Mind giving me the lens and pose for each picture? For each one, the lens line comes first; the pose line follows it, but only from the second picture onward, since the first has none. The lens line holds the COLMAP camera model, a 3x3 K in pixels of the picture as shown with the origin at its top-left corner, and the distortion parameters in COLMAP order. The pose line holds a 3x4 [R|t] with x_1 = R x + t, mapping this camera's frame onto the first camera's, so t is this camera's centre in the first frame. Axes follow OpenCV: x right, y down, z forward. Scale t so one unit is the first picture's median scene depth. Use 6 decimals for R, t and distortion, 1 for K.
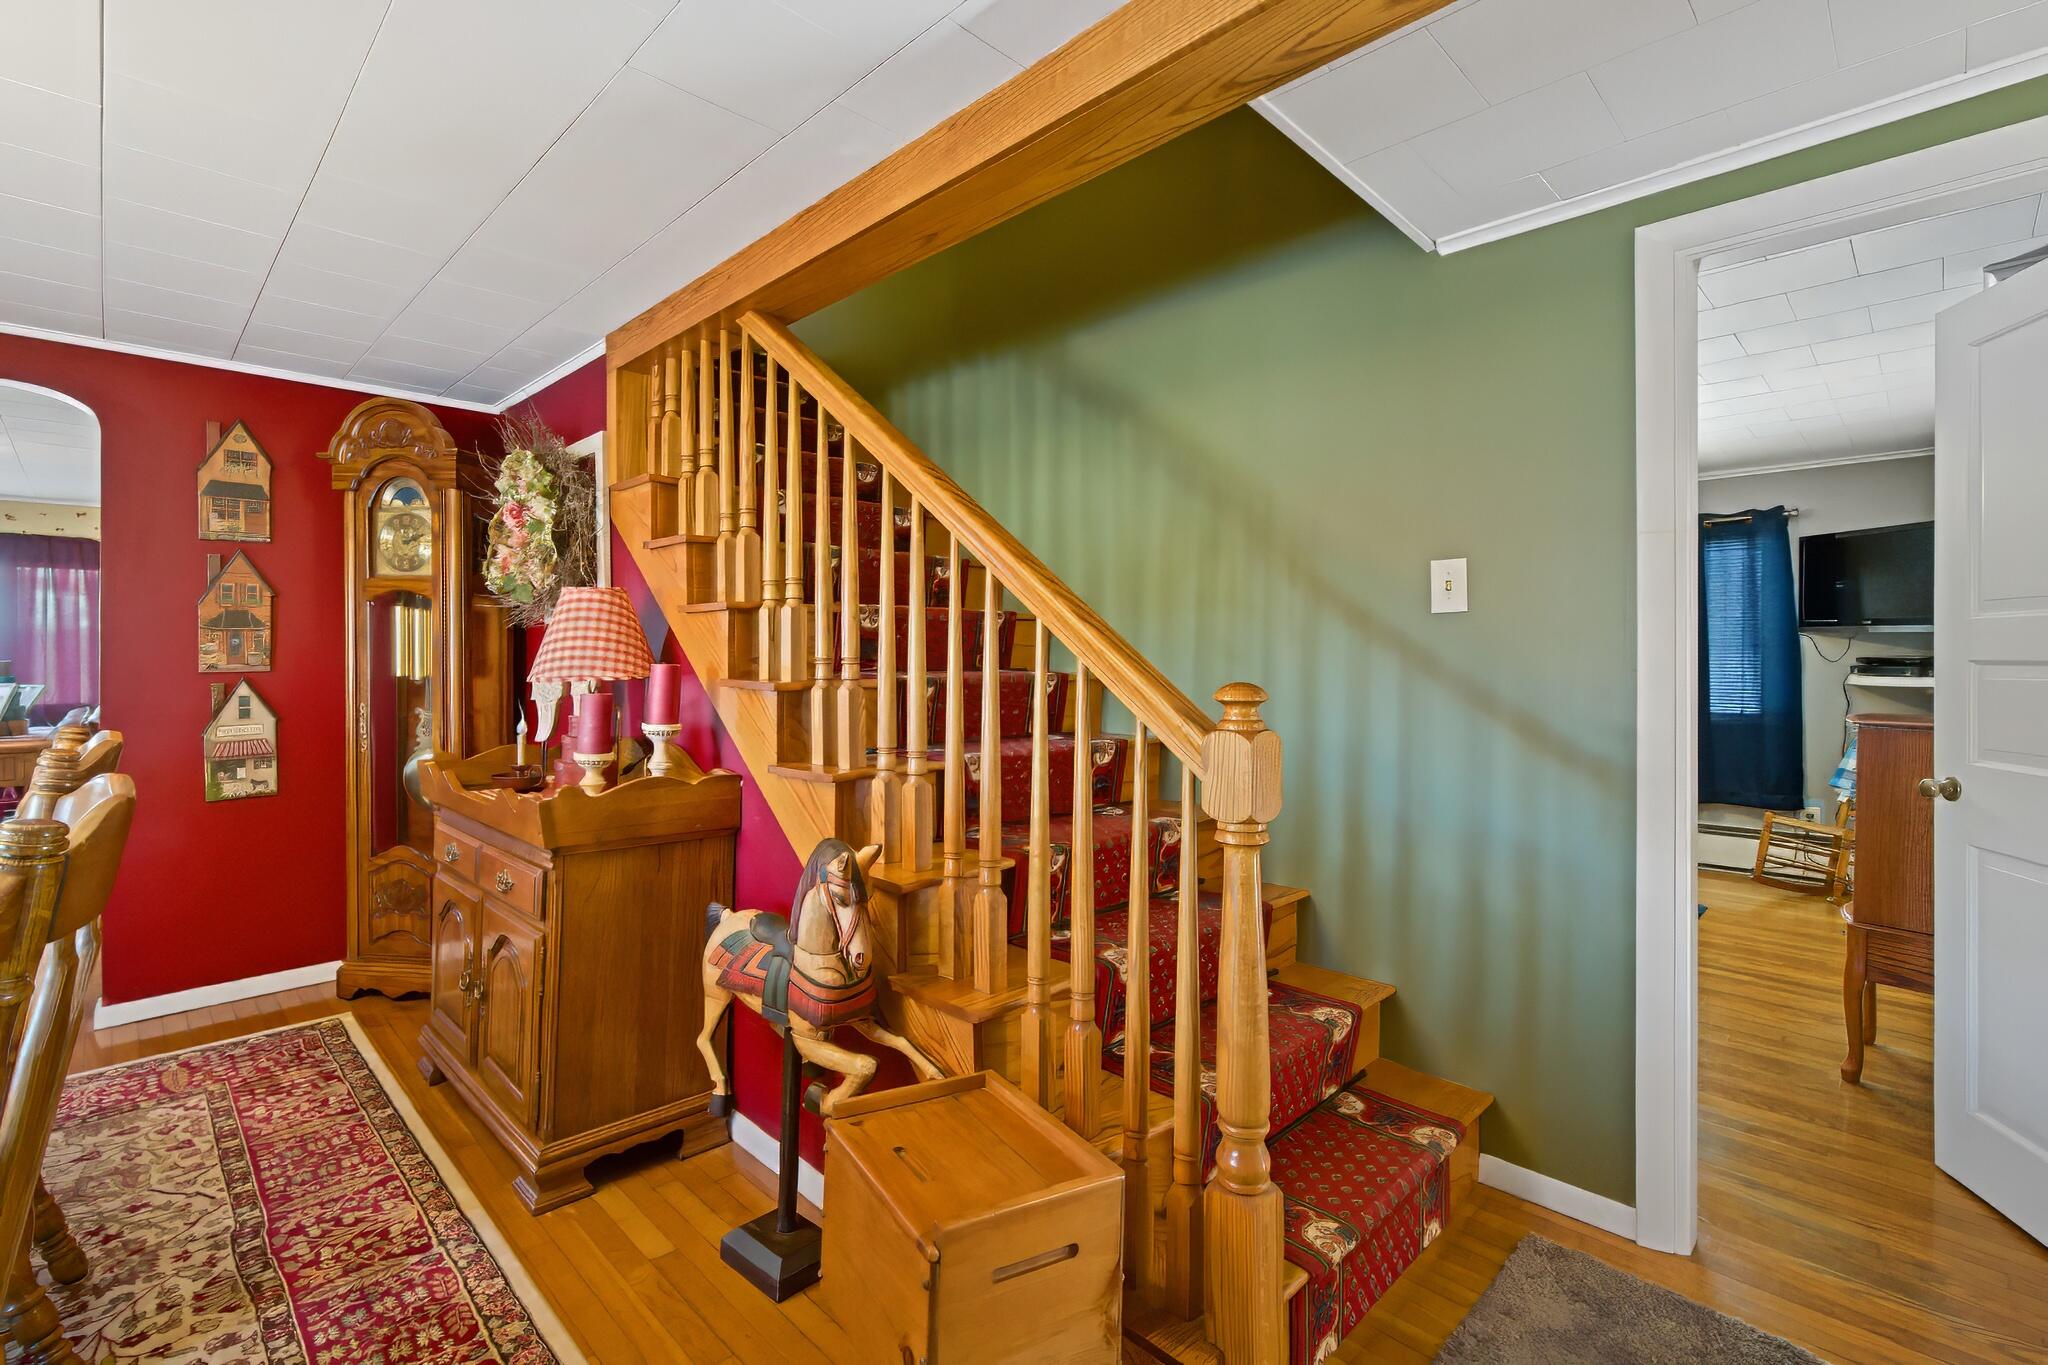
lens RADIAL K [[905.3, 0, 1028.4], [0, 905.3, 638.2], [0, 0, 1]] dist [0.000605, 0.000424]
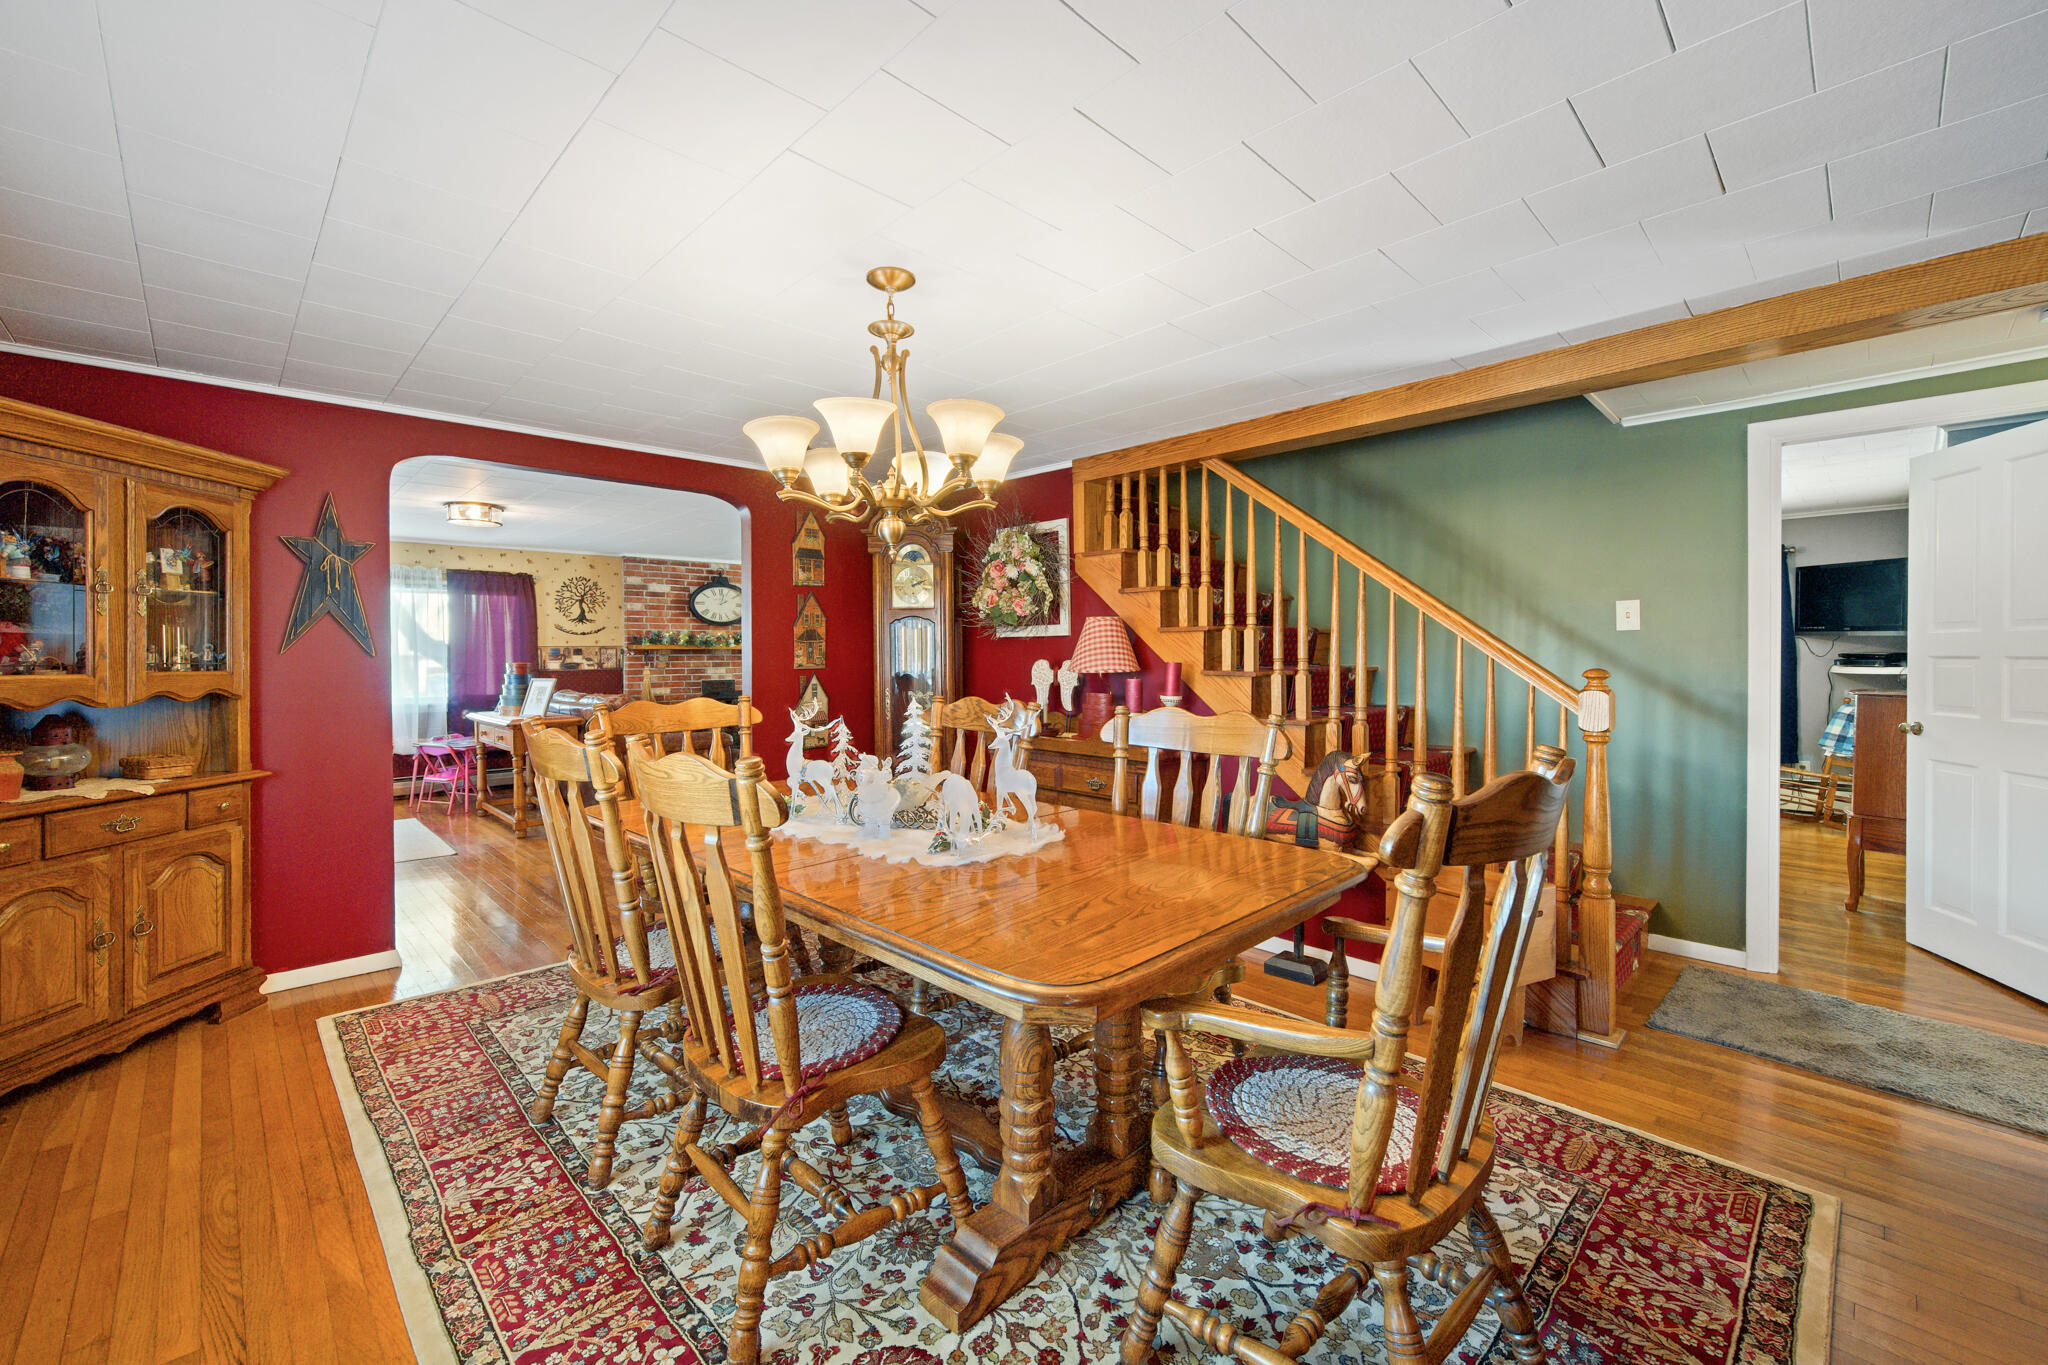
lens RADIAL K [[823.9, 0, 1026.8], [0, 823.9, 647.5], [0, 0, 1]] dist [-0.000466, 0.000103]
pose [[0.999883, -0.005486, -0.014289, -0.669585], [0.005644, 0.999923, 0.011024, -0.019129], [0.014228, -0.011103, 0.999837, -0.606777]]
